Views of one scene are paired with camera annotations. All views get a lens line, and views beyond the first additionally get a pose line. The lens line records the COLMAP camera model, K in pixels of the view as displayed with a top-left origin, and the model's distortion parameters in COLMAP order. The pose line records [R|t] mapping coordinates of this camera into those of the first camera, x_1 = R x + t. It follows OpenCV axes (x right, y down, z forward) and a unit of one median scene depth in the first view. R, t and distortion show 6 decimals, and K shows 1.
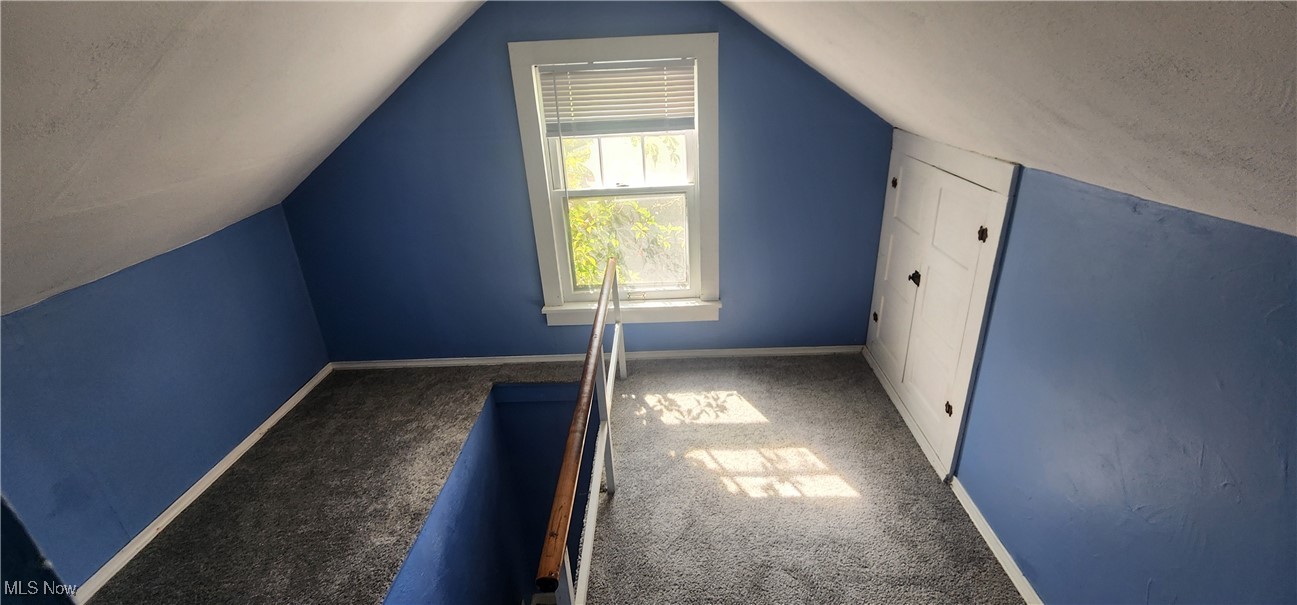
lens RADIAL K [[522.3, 0, 645.9], [0, 522.3, 304.5], [0, 0, 1]] dist [-0.002692, -0.000129]
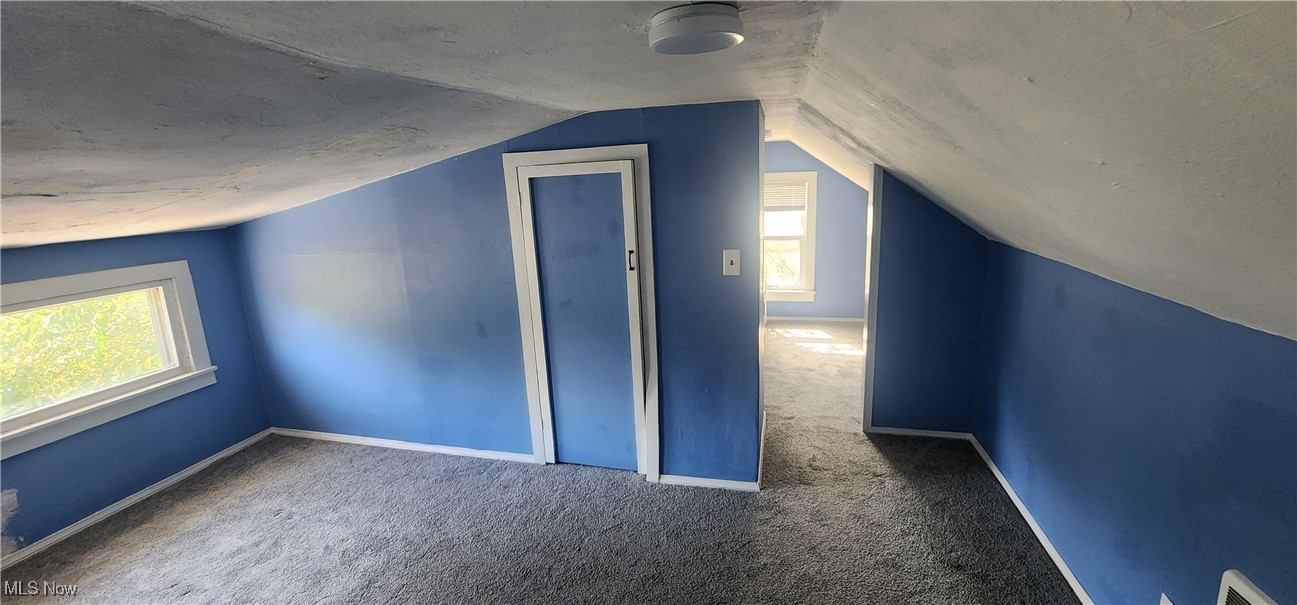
lens RADIAL K [[522.3, 0, 645.9], [0, 522.3, 304.5], [0, 0, 1]] dist [-0.002692, -0.000129]
pose [[0.975793, 0.058368, -0.210765, -0.078951], [-0.091699, 0.984116, -0.152010, 0.467212], [0.198545, 0.167657, 0.965645, -1.242698]]
